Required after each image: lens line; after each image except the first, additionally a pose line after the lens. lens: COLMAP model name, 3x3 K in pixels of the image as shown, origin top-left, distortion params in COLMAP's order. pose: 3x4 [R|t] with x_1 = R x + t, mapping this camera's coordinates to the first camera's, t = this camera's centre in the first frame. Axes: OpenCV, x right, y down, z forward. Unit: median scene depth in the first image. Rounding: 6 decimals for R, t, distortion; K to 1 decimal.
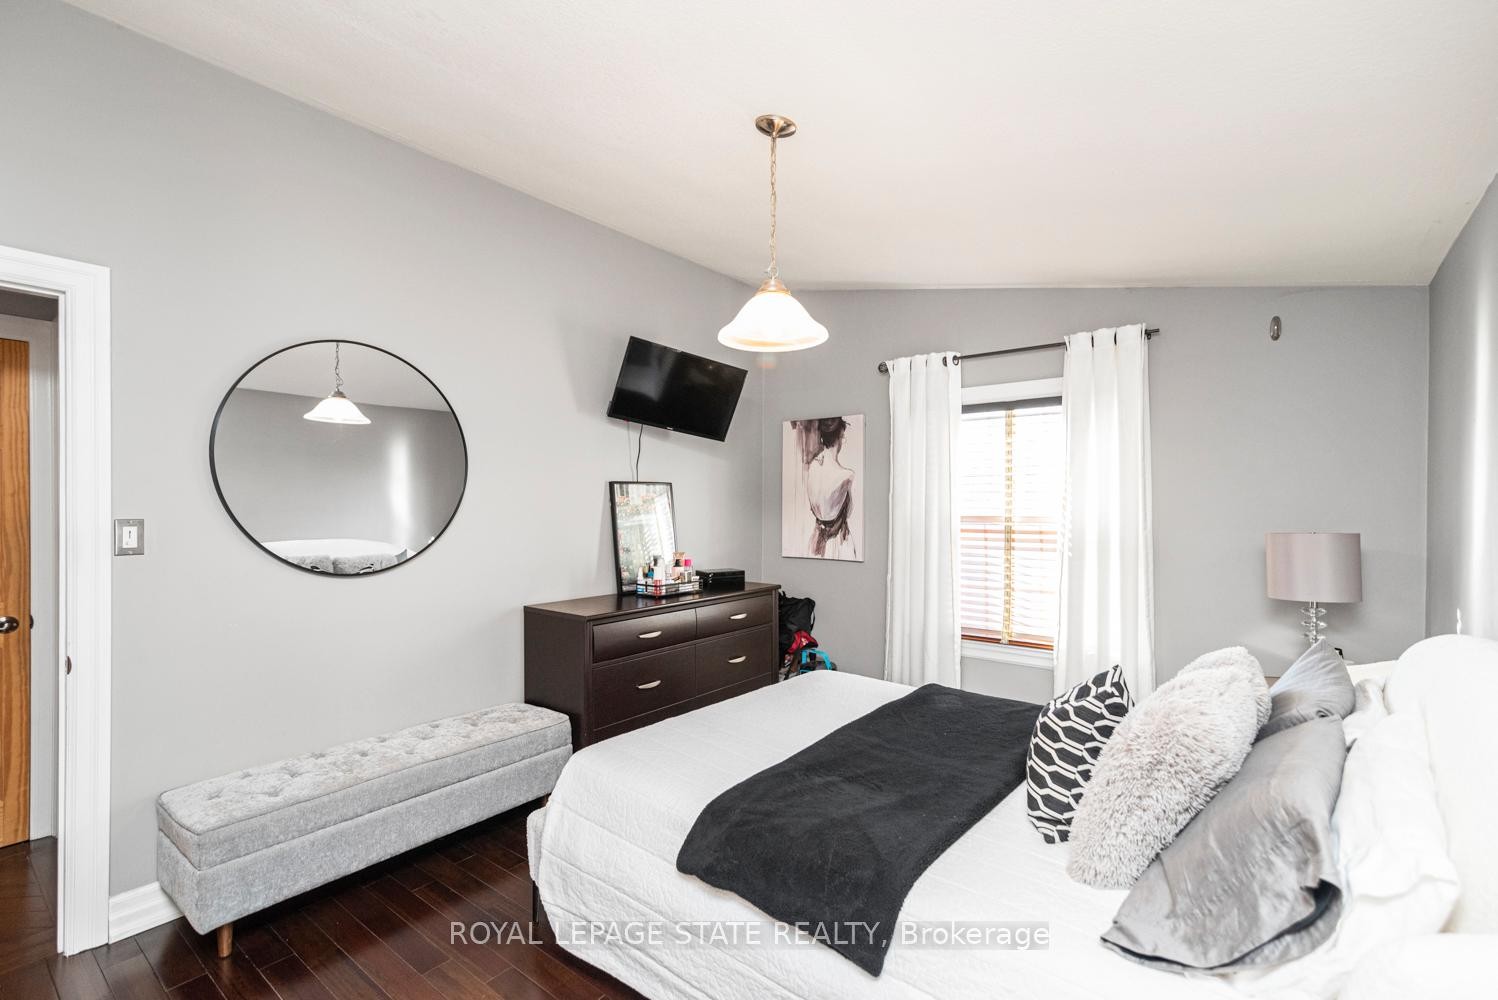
lens RADIAL K [[676.3, 0, 742.0], [0, 676.3, 526.8], [0, 0, 1]] dist [-0.001193, 0.001439]
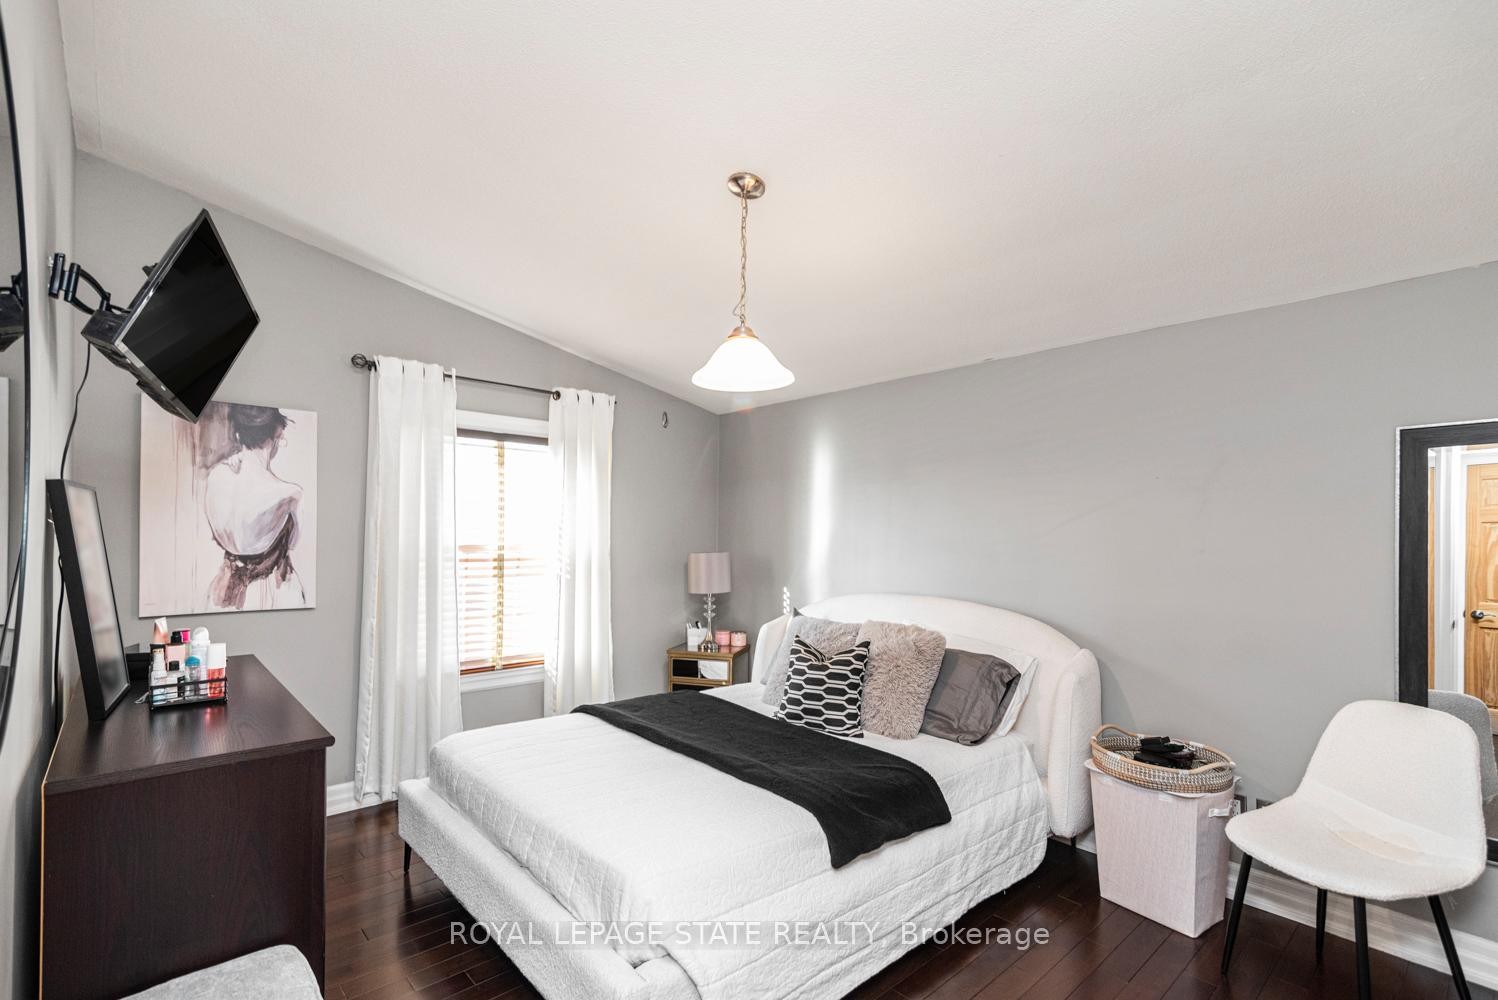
lens RADIAL K [[676.3, 0, 767.0], [0, 676.3, 548.5], [0, 0, 1]] dist [-0.001193, 0.001439]
pose [[0.140402, -0.019171, 0.989909, -0.631392], [0.024521, 0.999573, 0.015881, -0.017709], [-0.989791, 0.022044, 0.140812, 0.507145]]
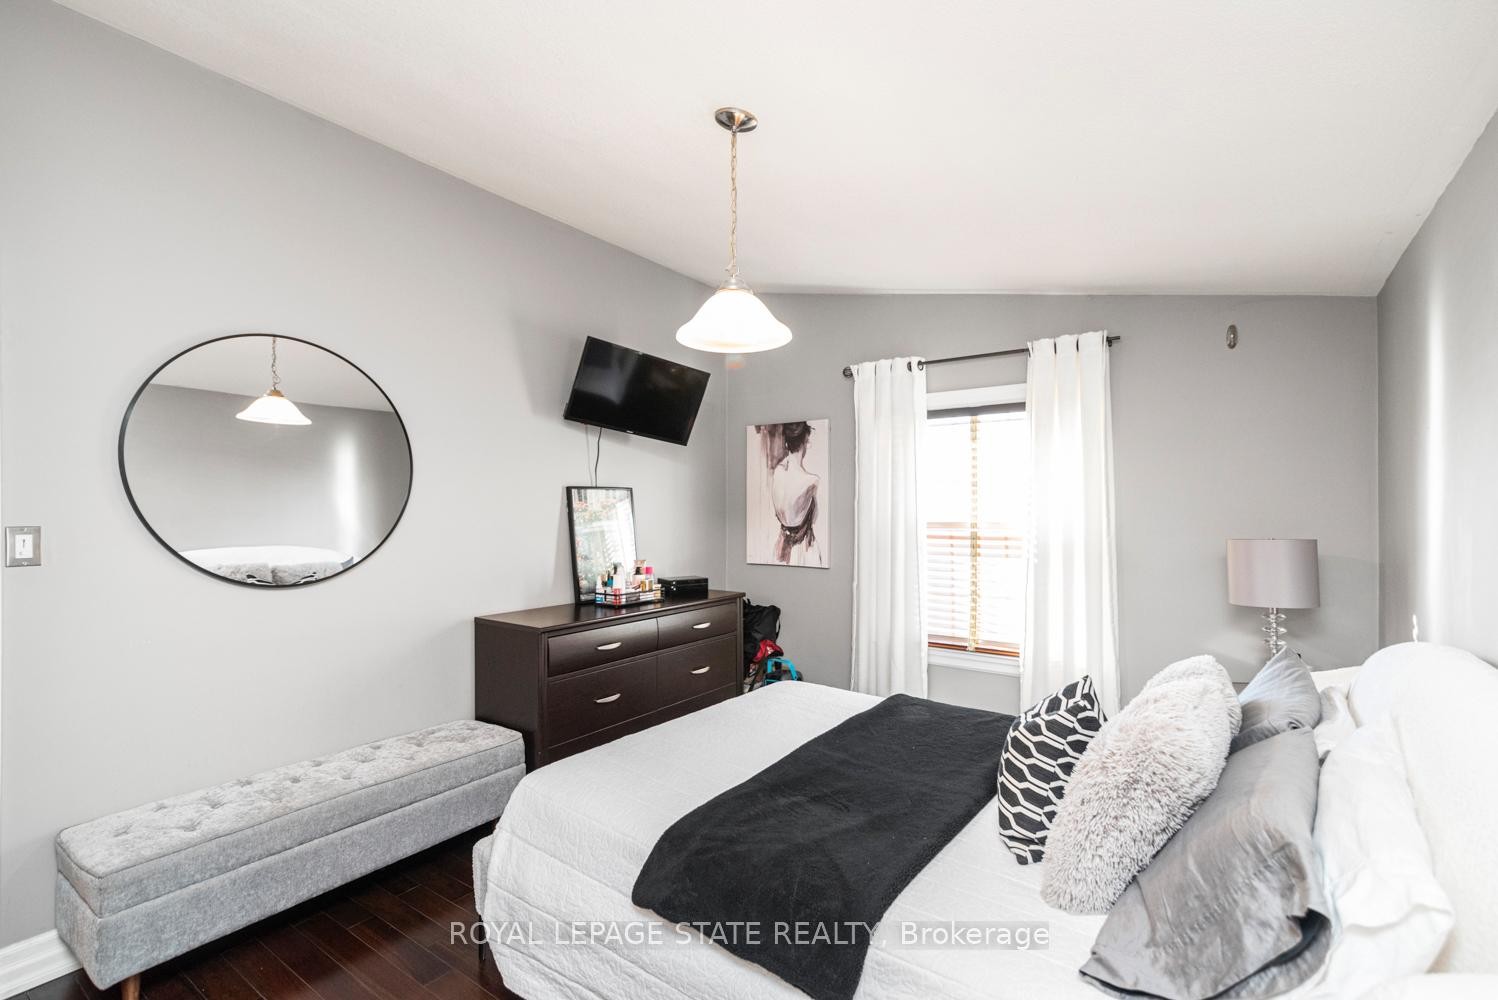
lens RADIAL K [[676.3, 0, 746.7], [0, 676.3, 514.7], [0, 0, 1]] dist [-0.001193, 0.001439]
pose [[0.998423, -0.000939, 0.056127, 0.006330], [0.002311, 0.999700, -0.024375, -0.003564], [-0.056087, 0.024467, 0.998126, 0.031404]]
